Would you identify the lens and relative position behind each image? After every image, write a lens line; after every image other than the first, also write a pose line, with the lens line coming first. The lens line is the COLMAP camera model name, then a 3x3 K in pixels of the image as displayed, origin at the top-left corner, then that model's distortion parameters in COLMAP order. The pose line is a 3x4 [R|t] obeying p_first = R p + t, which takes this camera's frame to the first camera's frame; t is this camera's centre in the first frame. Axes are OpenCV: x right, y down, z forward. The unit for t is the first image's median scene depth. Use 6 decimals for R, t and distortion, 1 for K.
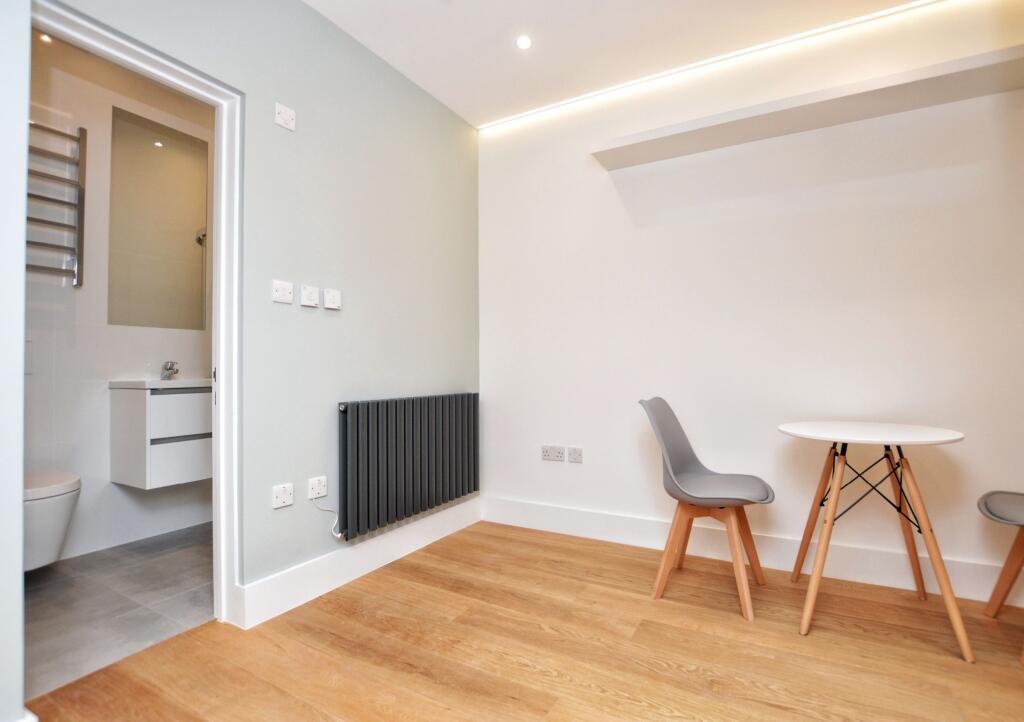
lens RADIAL K [[502.4, 0, 512.0], [0, 502.4, 361.0], [0, 0, 1]] dist [-0.001899, -0.000221]
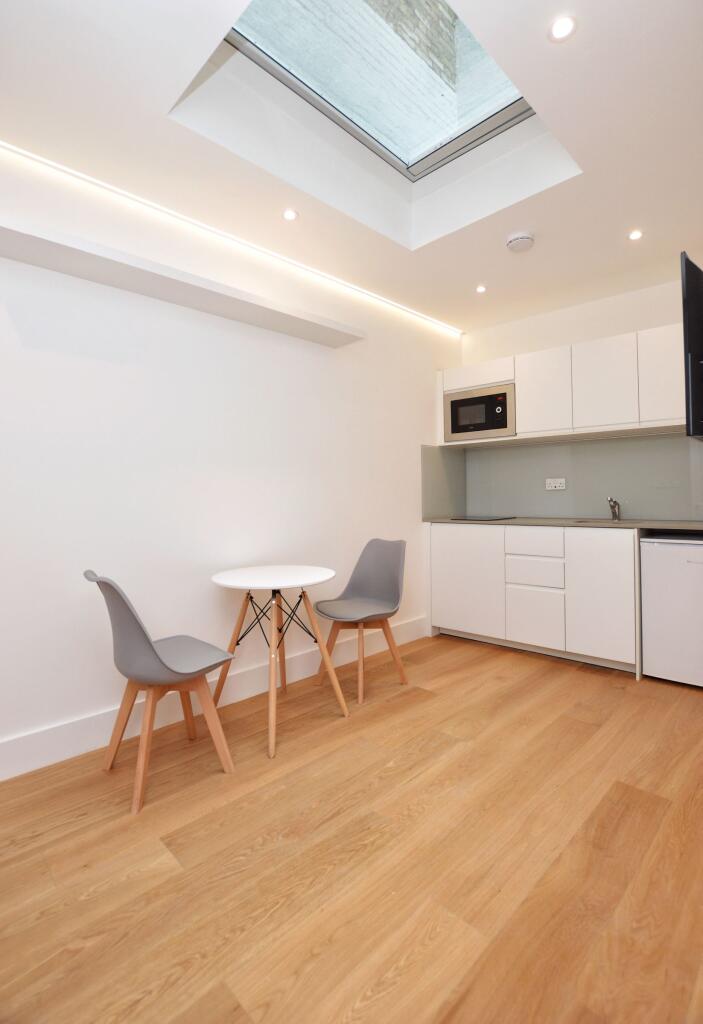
lens RADIAL K [[500.9, 0, 353.1], [0, 500.9, 489.7], [0, 0, 1]] dist [0.001304, 0.000742]
pose [[0.273140, 0.014715, 0.961862, -0.503256], [-0.008124, 0.999883, -0.012990, -0.068676], [-0.961940, -0.004266, 0.273228, 0.492583]]
